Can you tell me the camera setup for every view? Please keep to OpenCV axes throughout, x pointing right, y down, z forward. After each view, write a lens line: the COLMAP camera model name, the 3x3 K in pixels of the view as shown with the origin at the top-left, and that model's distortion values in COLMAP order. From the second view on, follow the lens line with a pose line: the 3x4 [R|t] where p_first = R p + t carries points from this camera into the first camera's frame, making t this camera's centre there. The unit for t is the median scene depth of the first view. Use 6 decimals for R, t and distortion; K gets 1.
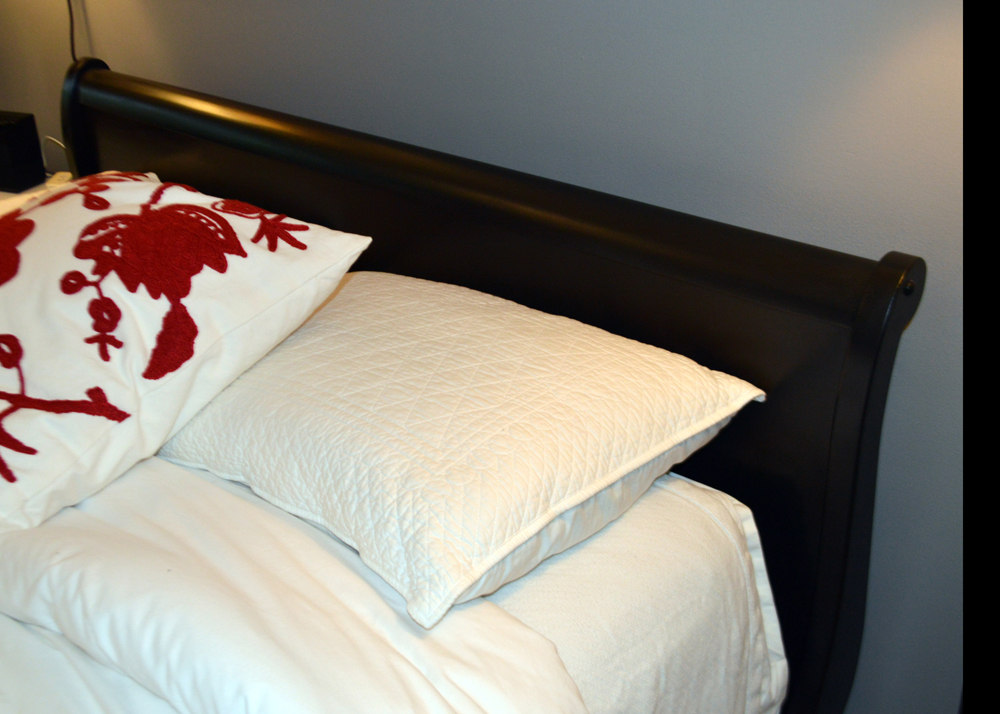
lens RADIAL K [[1046.4, 0, 498.7], [0, 1046.4, 360.7], [0, 0, 1]] dist [0.020342, 0.000000]
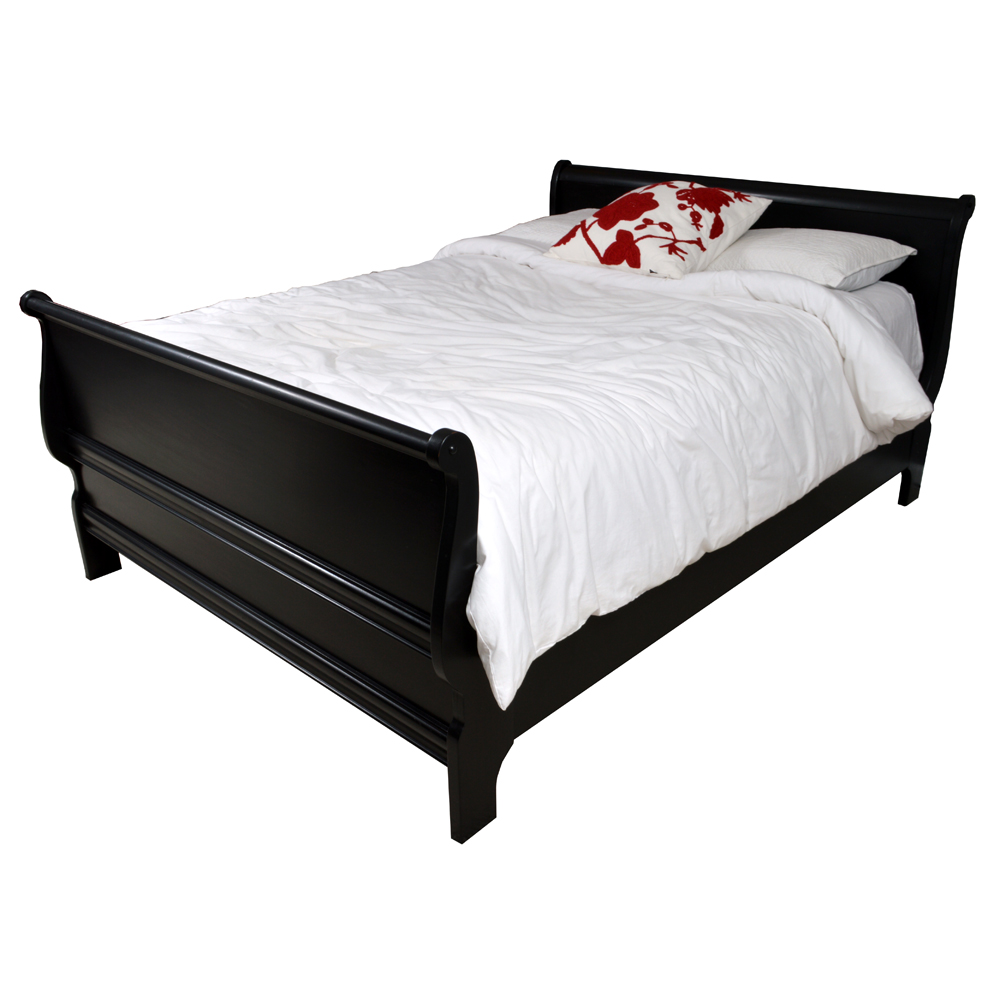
lens RADIAL K [[1008.5, 0, 501.0], [0, 1008.5, 497.6], [0, 0, 1]] dist [-0.030477, 0.000000]
pose [[0.999817, 0.010441, 0.016009, -0.956769], [-0.009569, 0.998515, -0.053626, 0.894439], [-0.016545, 0.053463, 0.998433, -1.745478]]
